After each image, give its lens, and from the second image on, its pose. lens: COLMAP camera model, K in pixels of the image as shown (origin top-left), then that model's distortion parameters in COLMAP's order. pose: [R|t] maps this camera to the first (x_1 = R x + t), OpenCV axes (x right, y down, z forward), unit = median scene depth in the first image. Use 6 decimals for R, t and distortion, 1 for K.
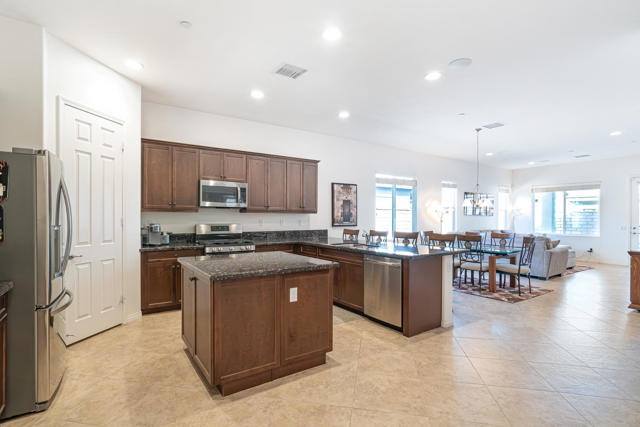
lens RADIAL K [[317.1, 0, 314.0], [0, 317.1, 215.9], [0, 0, 1]] dist [-0.004716, -0.003966]
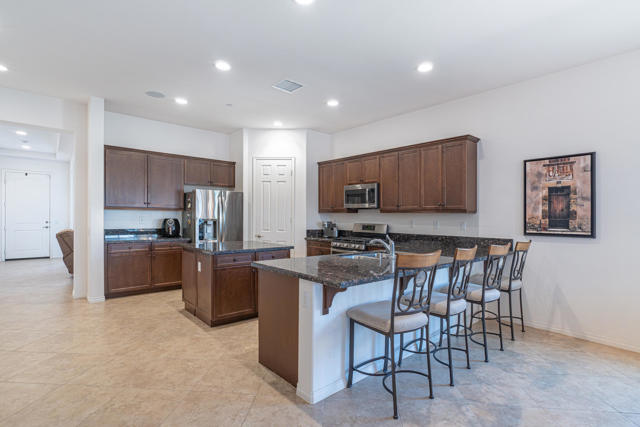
lens RADIAL K [[317.1, 0, 320.7], [0, 317.1, 215.7], [0, 0, 1]] dist [-0.004716, -0.003966]
pose [[0.110343, -0.004209, -0.993885, 0.594795], [-0.009931, 0.999936, -0.005337, 0.004691], [0.993844, 0.010459, 0.110294, 0.561154]]
